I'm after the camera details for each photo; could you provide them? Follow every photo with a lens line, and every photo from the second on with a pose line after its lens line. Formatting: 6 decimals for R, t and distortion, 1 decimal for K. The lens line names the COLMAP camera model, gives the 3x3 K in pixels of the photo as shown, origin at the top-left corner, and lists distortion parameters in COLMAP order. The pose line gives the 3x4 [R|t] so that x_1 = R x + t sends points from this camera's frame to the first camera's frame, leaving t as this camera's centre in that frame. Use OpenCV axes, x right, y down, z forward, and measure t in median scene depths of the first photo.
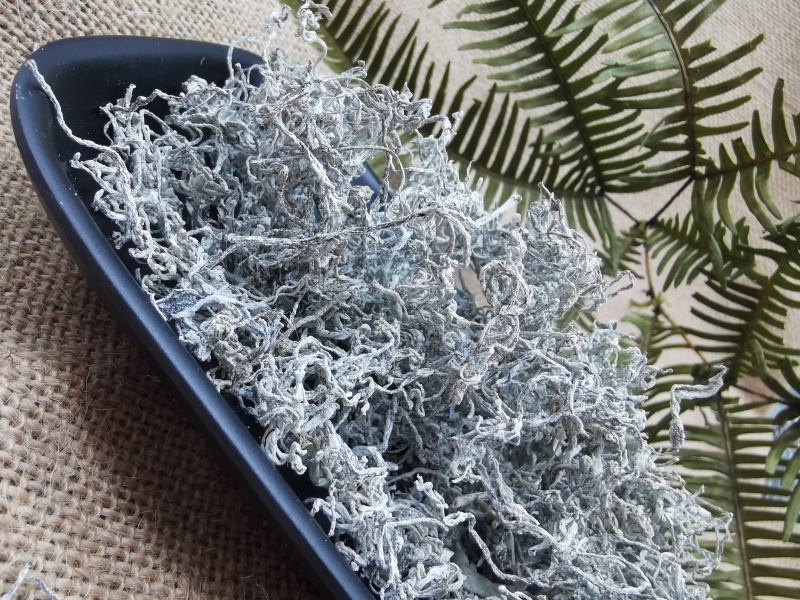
lens RADIAL K [[643.1, 0, 325.1], [0, 643.1, 299.5], [0, 0, 1]] dist [0.008040, 0.001892]
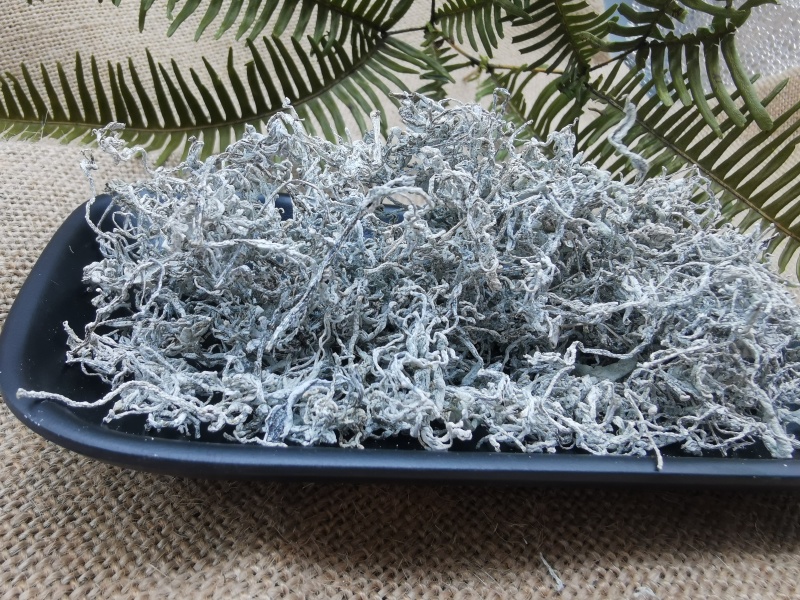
lens RADIAL K [[643.1, 0, 325.1], [0, 643.1, 299.5], [0, 0, 1]] dist [0.008040, 0.001892]
pose [[0.645855, -0.759393, 0.078705, -0.091456], [0.748982, 0.650212, 0.127473, -0.189988], [-0.147976, -0.023380, 0.988714, -0.068136]]
